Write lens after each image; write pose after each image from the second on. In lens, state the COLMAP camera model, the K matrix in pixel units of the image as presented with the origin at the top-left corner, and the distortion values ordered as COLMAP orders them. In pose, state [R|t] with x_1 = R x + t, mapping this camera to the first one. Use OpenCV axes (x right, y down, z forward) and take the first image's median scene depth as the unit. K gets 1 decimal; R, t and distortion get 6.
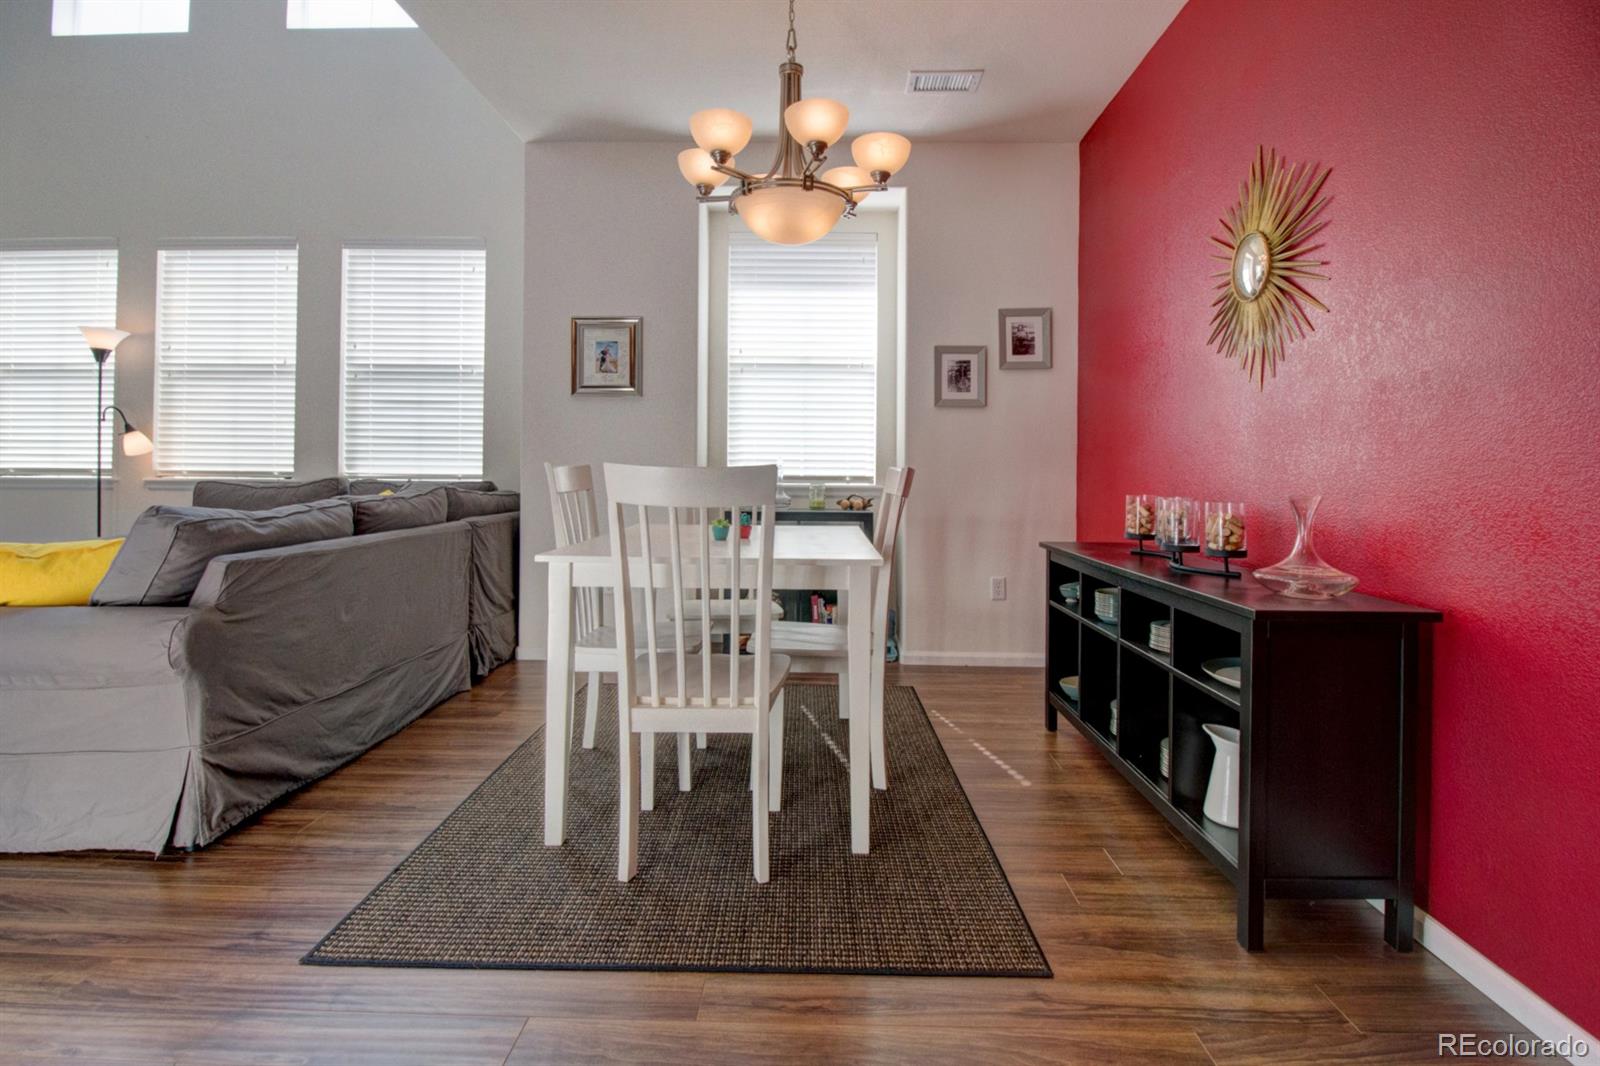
lens RADIAL K [[791.0, 0, 860.3], [0, 791.0, 460.1], [0, 0, 1]] dist [-0.005957, -0.003211]
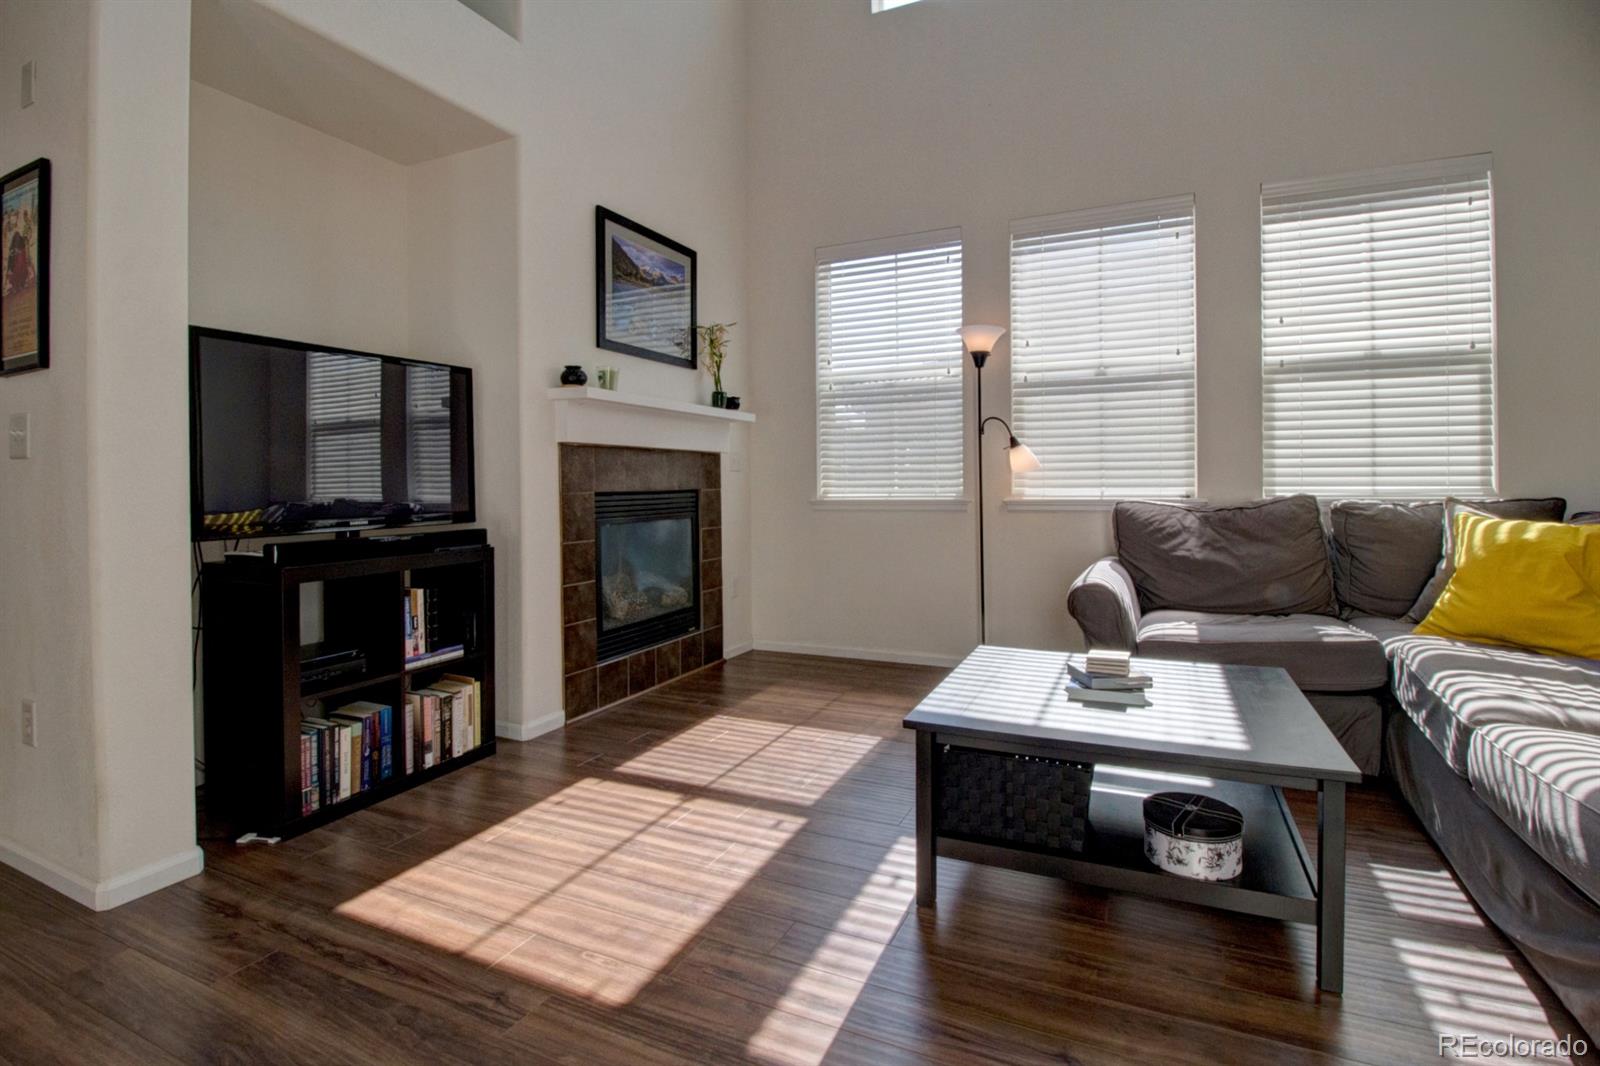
lens RADIAL K [[769.6, 0, 813.8], [0, 769.6, 489.8], [0, 0, 1]] dist [-0.004654, -0.007963]
pose [[0.904815, -0.014983, -0.425541, -1.444204], [0.022469, 0.999668, 0.012578, -0.005608], [0.425212, -0.020942, 0.904851, 0.243164]]
